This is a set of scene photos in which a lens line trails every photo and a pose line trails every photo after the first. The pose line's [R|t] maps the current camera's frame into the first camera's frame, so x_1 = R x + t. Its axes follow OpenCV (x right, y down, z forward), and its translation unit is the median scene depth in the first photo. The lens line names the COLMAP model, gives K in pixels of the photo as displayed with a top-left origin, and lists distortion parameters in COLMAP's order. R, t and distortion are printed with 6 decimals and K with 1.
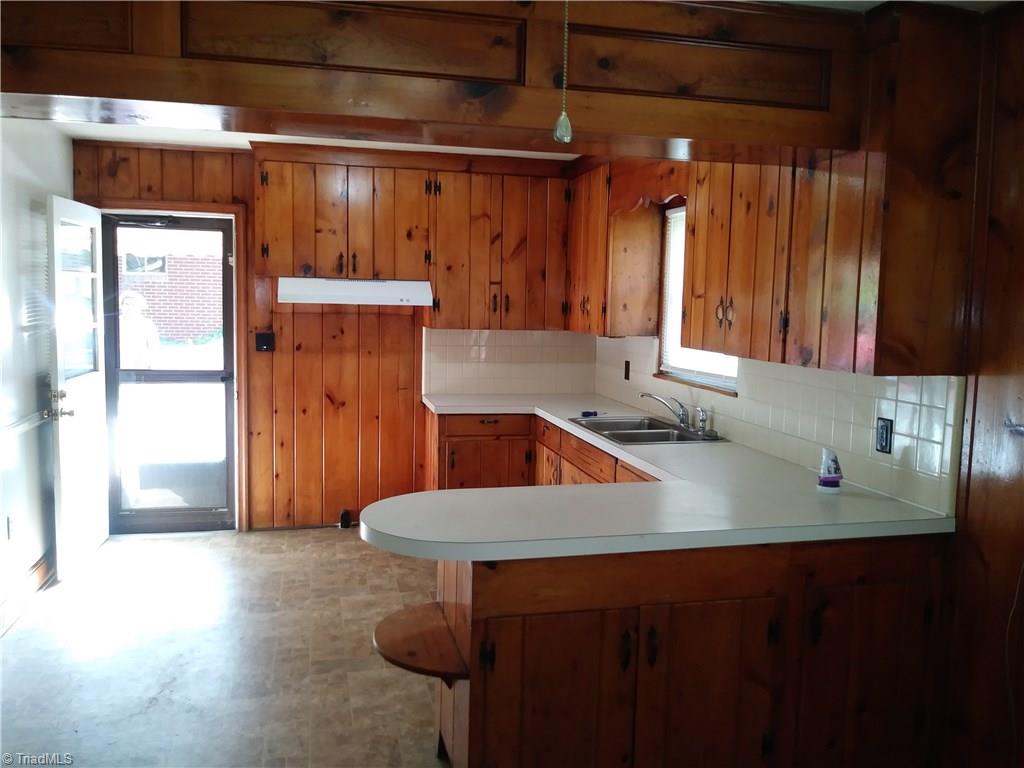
lens RADIAL K [[834.7, 0, 512.0], [0, 834.7, 384.0], [0, 0, 1]] dist [0.006373, -0.003025]
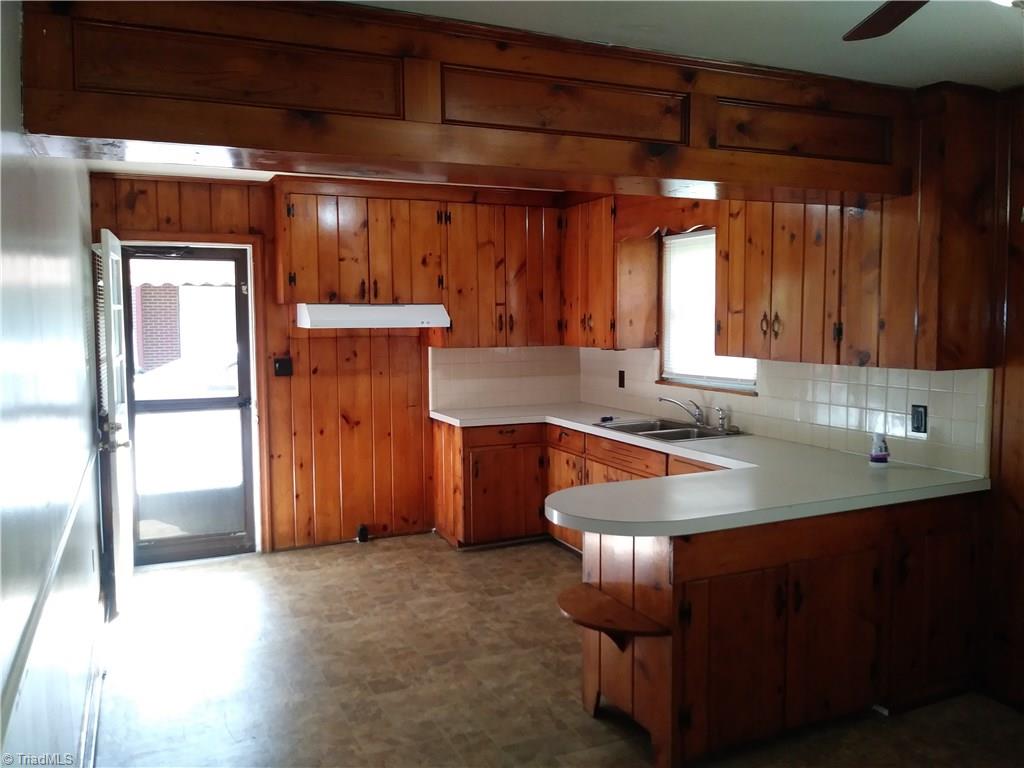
lens RADIAL K [[834.7, 0, 512.0], [0, 834.7, 384.0], [0, 0, 1]] dist [0.006373, -0.003025]
pose [[0.981338, -0.044180, 0.187149, -0.225204], [0.047698, 0.998759, -0.014334, -0.001068], [-0.186284, 0.022993, 0.982227, -0.070327]]
